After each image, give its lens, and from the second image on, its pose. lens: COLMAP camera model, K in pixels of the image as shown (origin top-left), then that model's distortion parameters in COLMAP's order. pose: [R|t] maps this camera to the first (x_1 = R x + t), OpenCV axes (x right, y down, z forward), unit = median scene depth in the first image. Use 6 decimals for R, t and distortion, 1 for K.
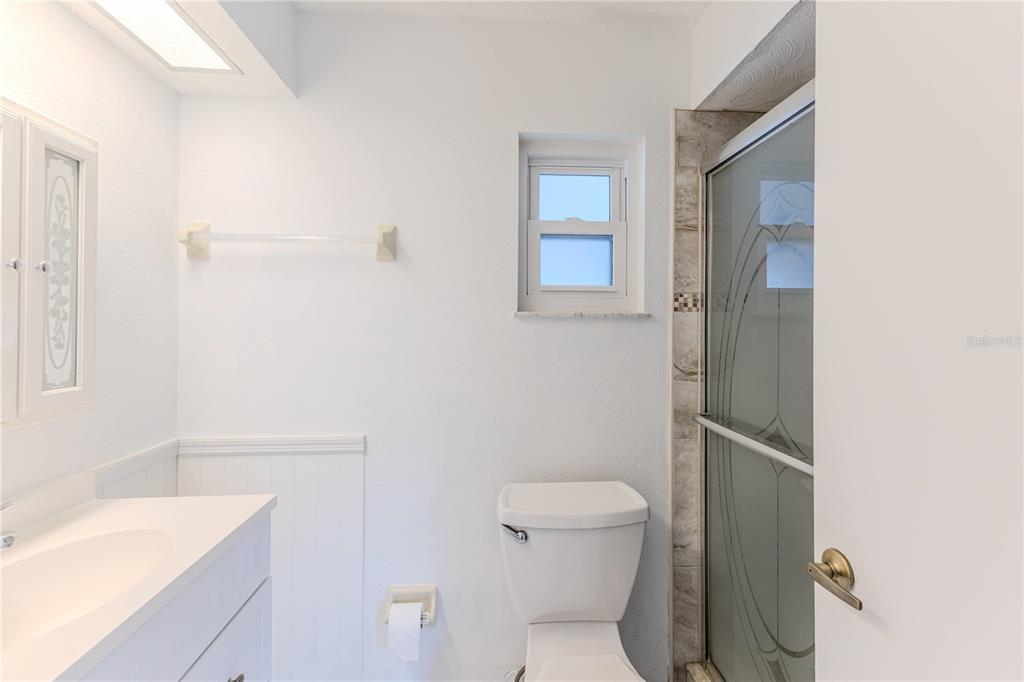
lens RADIAL K [[446.1, 0, 512.1], [0, 446.1, 332.1], [0, 0, 1]] dist [0.011197, -0.002416]
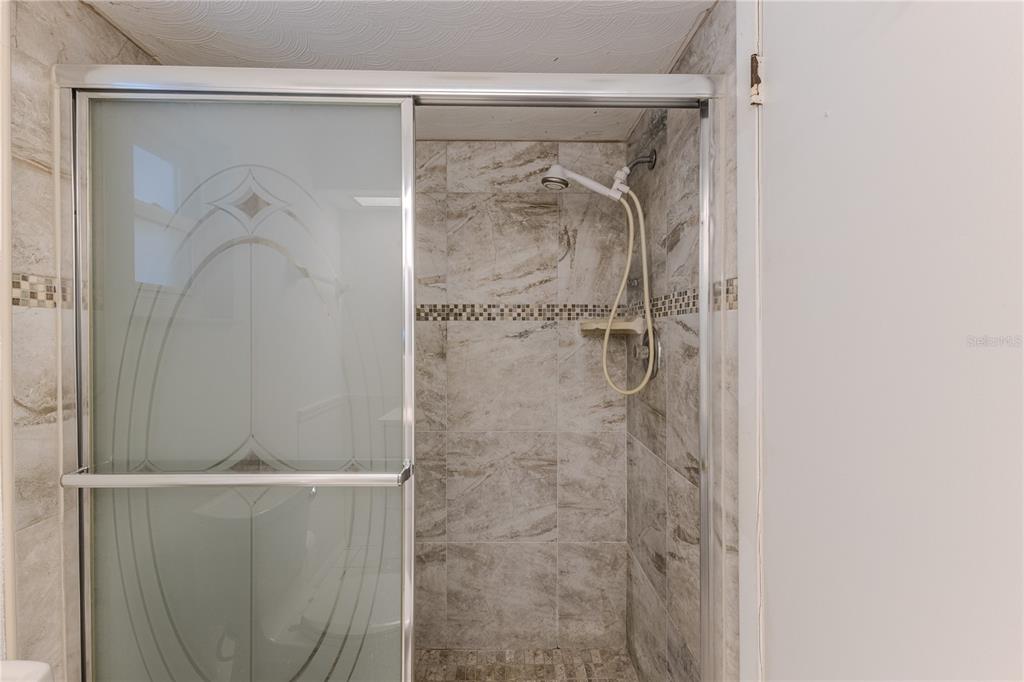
lens RADIAL K [[446.1, 0, 512.5], [0, 446.1, 339.1], [0, 0, 1]] dist [0.011197, -0.002416]
pose [[0.040607, -0.020677, 0.998961, -0.179853], [0.011885, 0.999725, 0.020210, -0.008085], [-0.999105, 0.011052, 0.040842, 0.357689]]
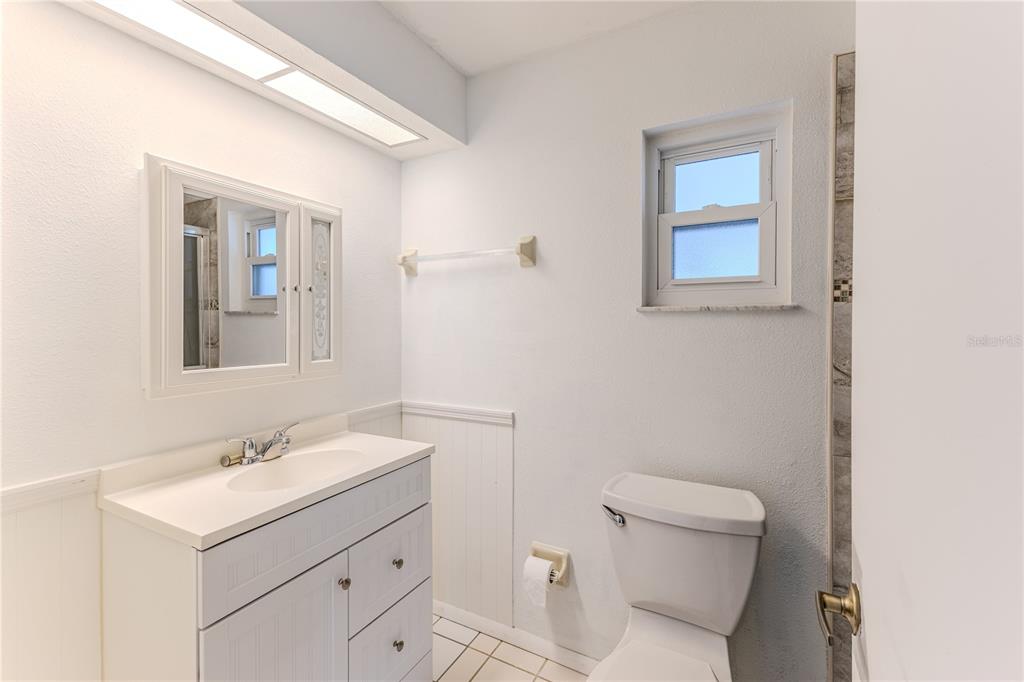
lens RADIAL K [[446.1, 0, 512.0], [0, 446.1, 334.9], [0, 0, 1]] dist [0.011197, -0.002416]
pose [[0.844945, 0.009048, -0.534777, 0.309258], [-0.001942, 0.999902, 0.013848, 0.004496], [0.534850, -0.010662, 0.844880, -0.021414]]
